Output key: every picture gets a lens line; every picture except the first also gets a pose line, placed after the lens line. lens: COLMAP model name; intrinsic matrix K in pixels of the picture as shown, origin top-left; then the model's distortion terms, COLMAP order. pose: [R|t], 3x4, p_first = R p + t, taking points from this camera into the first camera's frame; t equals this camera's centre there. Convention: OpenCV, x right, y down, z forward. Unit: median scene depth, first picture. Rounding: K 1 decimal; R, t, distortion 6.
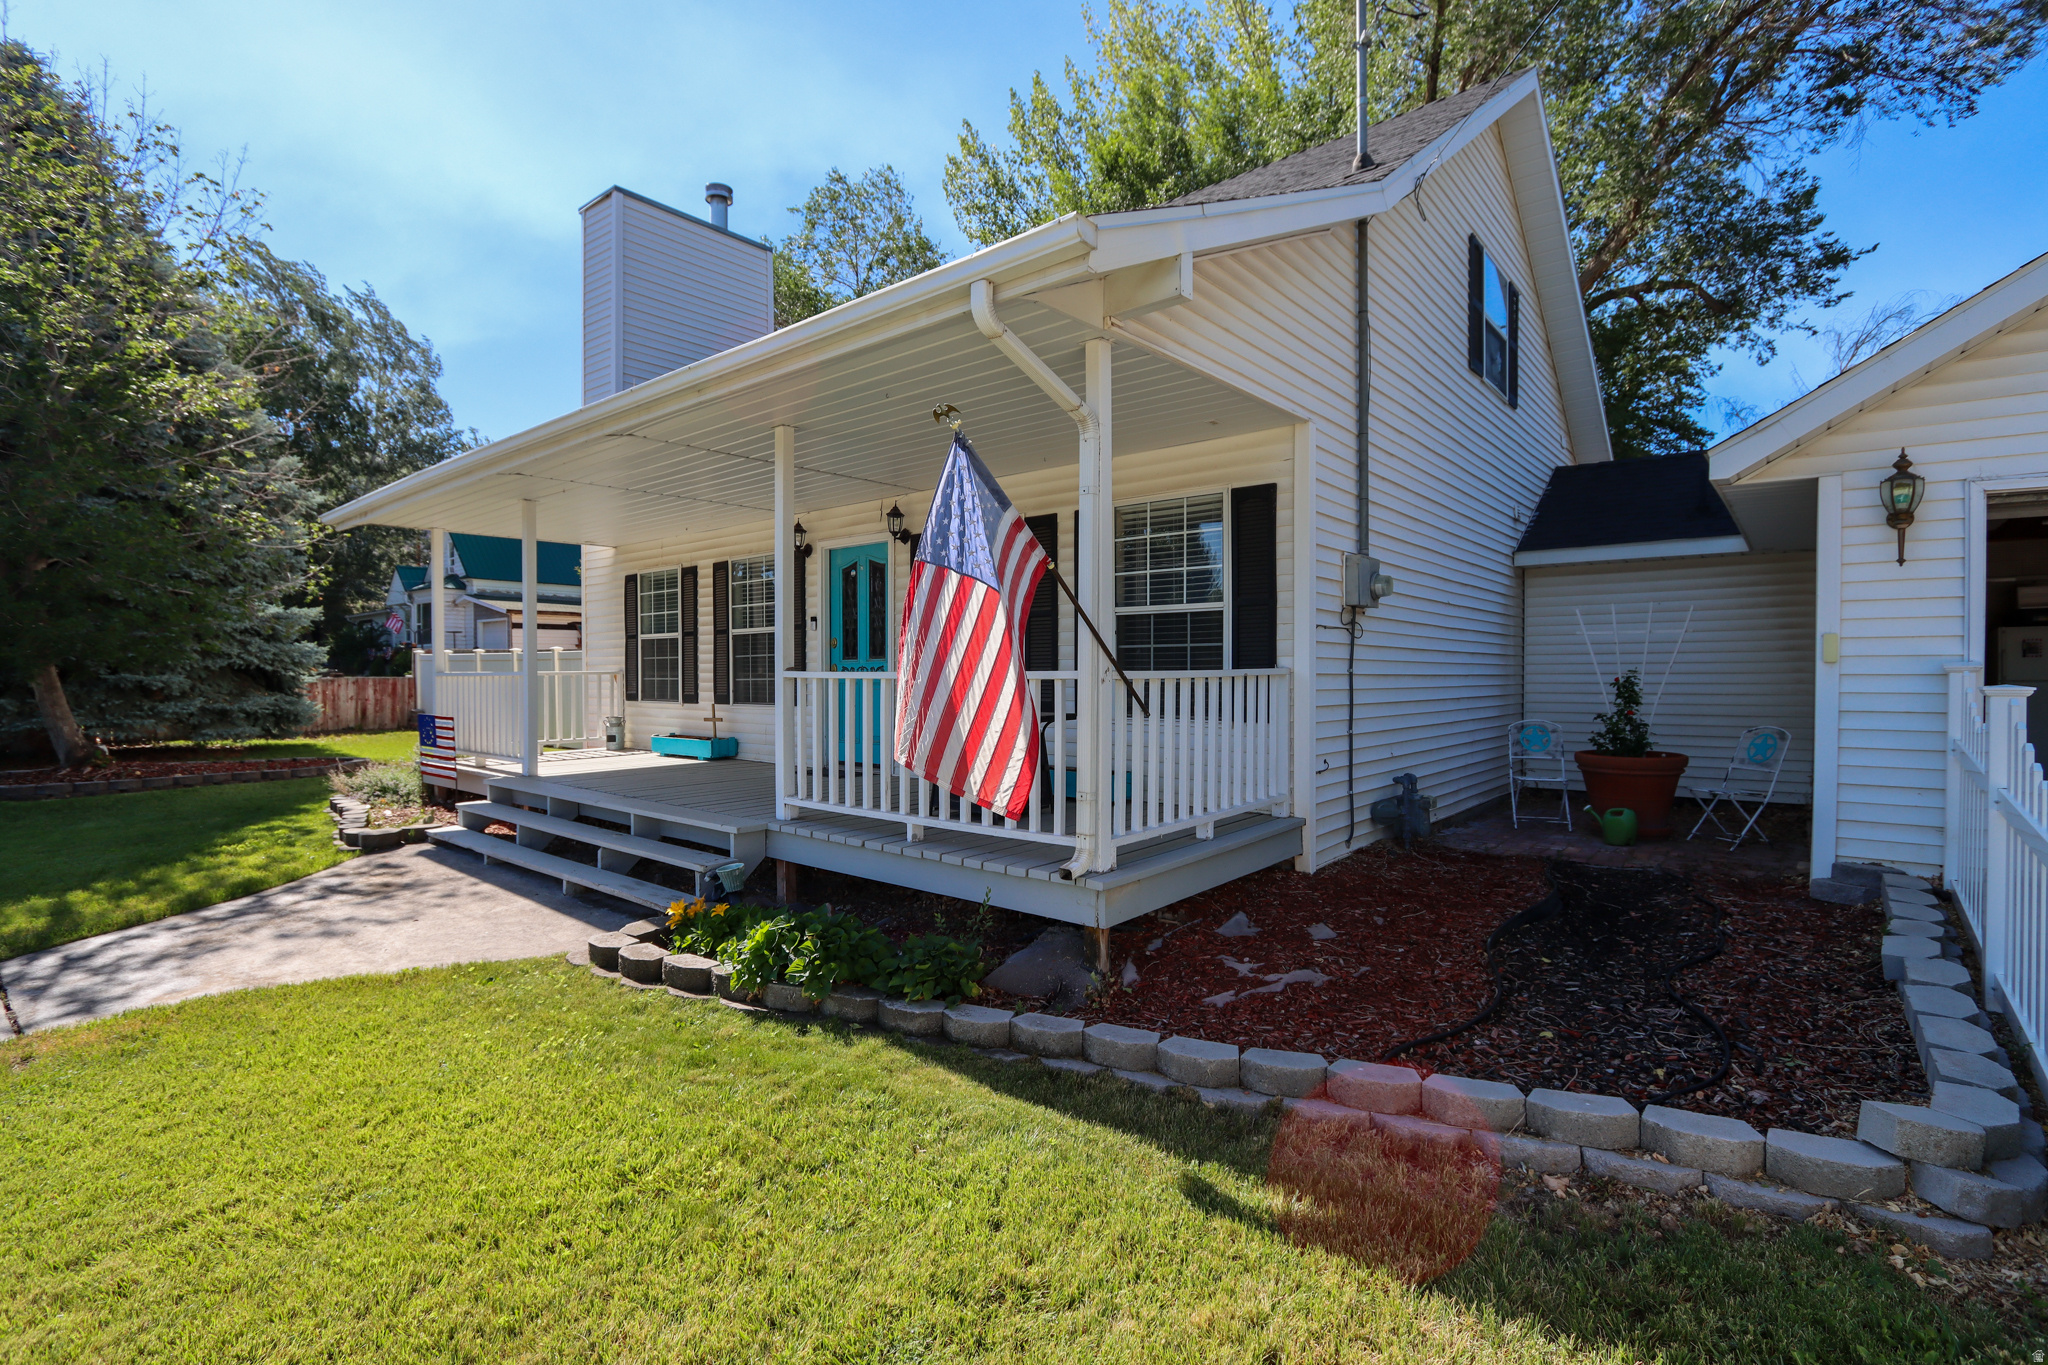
lens RADIAL K [[961.9, 0, 1018.8], [0, 961.9, 679.5], [0, 0, 1]] dist [-0.000875, 0.001248]
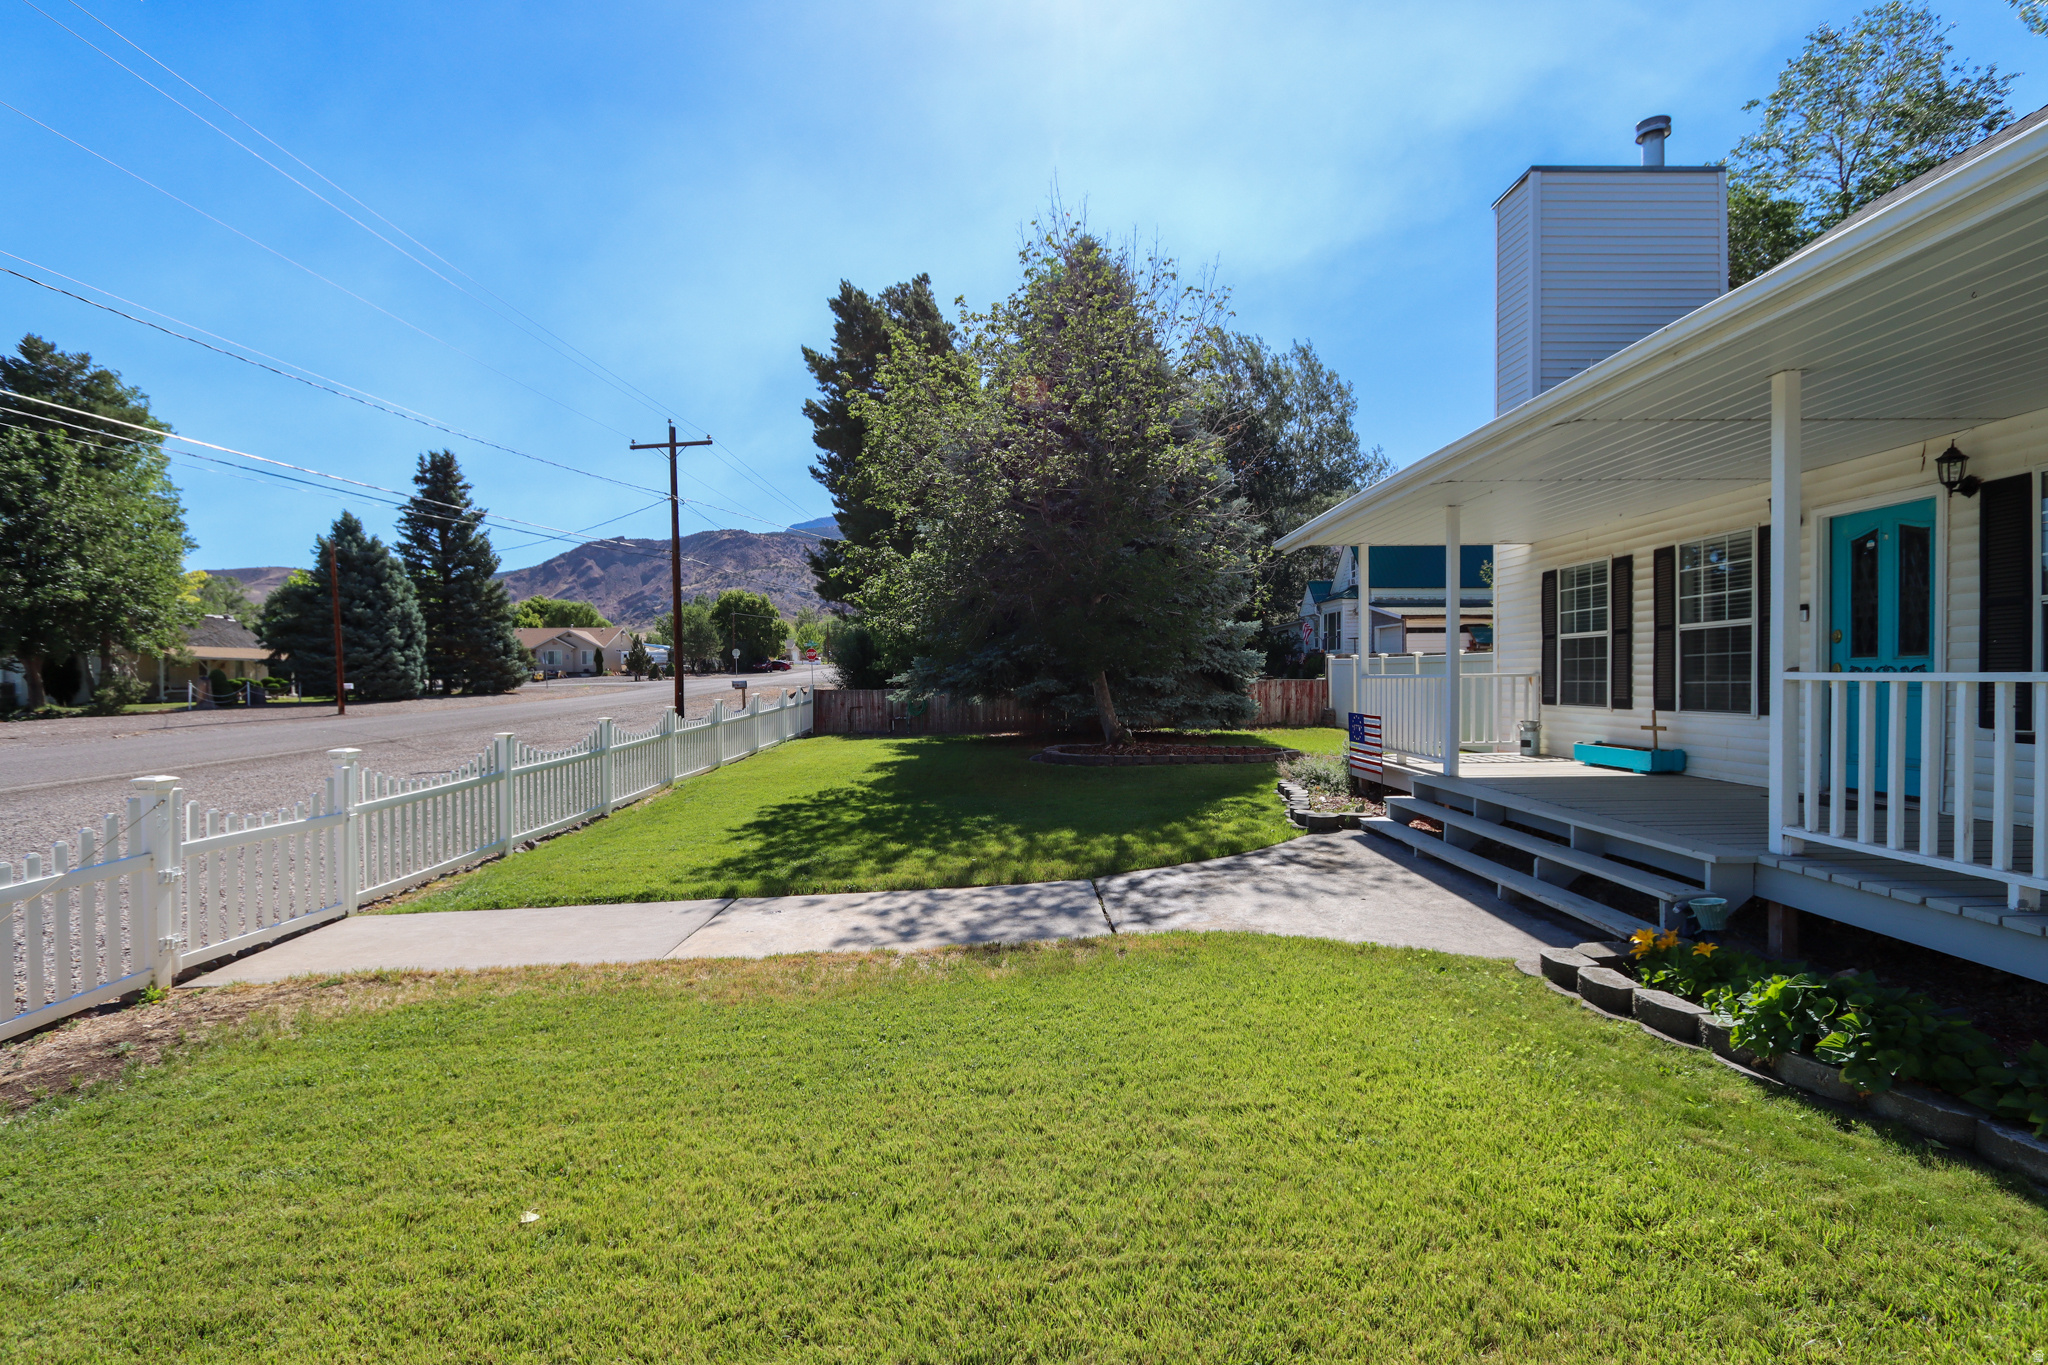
lens RADIAL K [[963.3, 0, 1013.6], [0, 963.3, 679.6], [0, 0, 1]] dist [-0.002041, 0.000061]
pose [[0.650109, 0.001257, -0.759840, -0.036469], [-0.003216, 0.999994, -0.001097, 0.000520], [0.759834, 0.003157, 0.650109, -0.019537]]
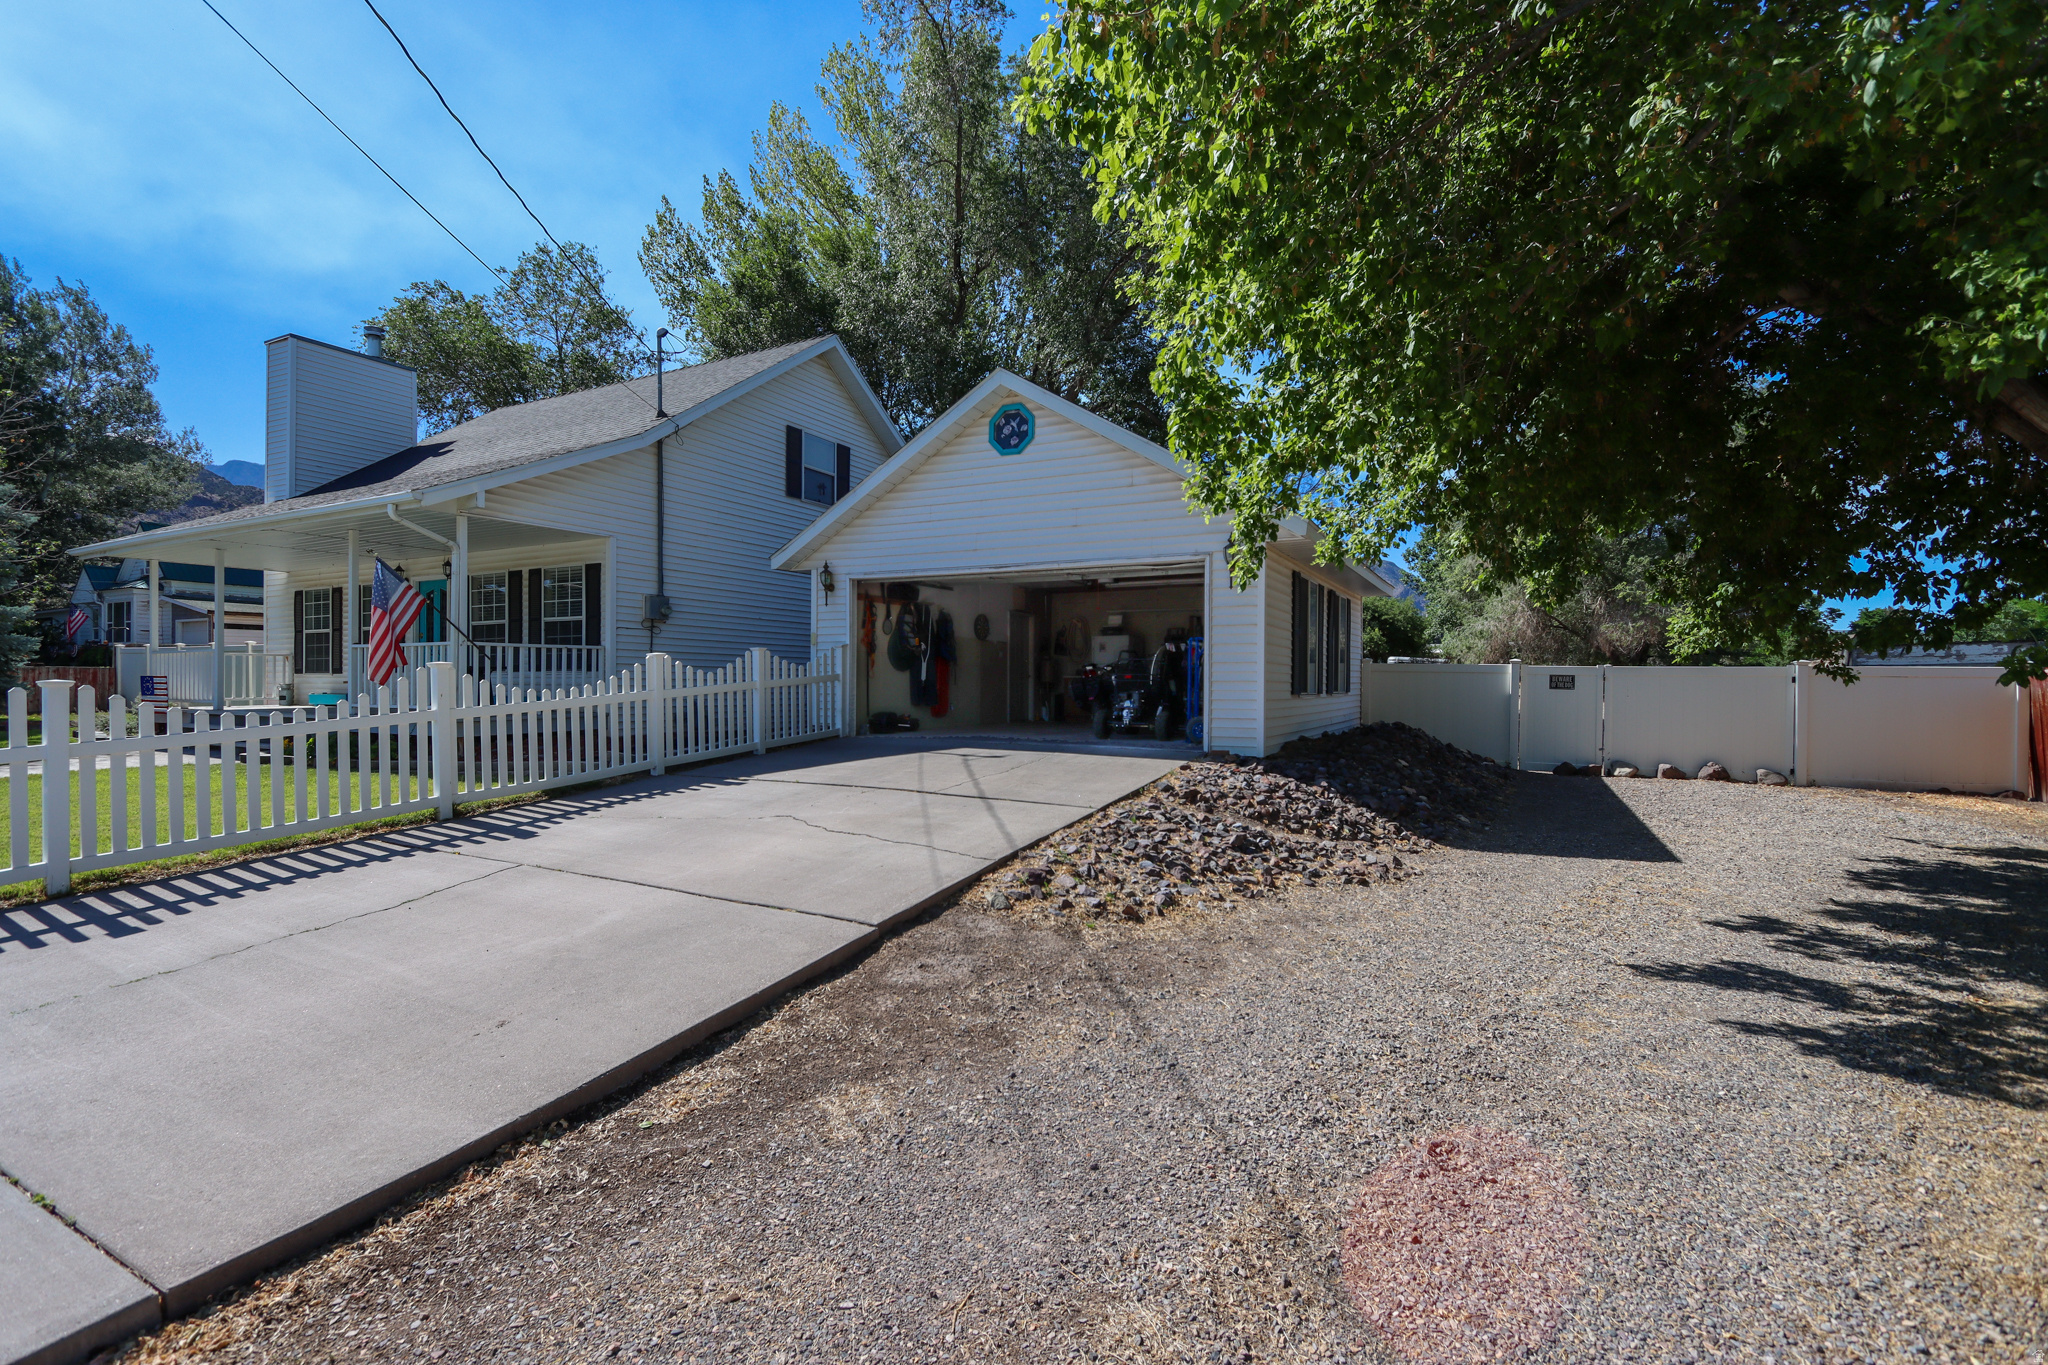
lens RADIAL K [[963.3, 0, 1013.6], [0, 963.3, 679.6], [0, 0, 1]] dist [-0.002041, 0.000061]
pose [[0.978462, 0.005066, 0.206364, 0.534742], [-0.002558, 0.999920, -0.012421, 0.065523], [-0.206410, 0.011626, 0.978396, -0.988521]]
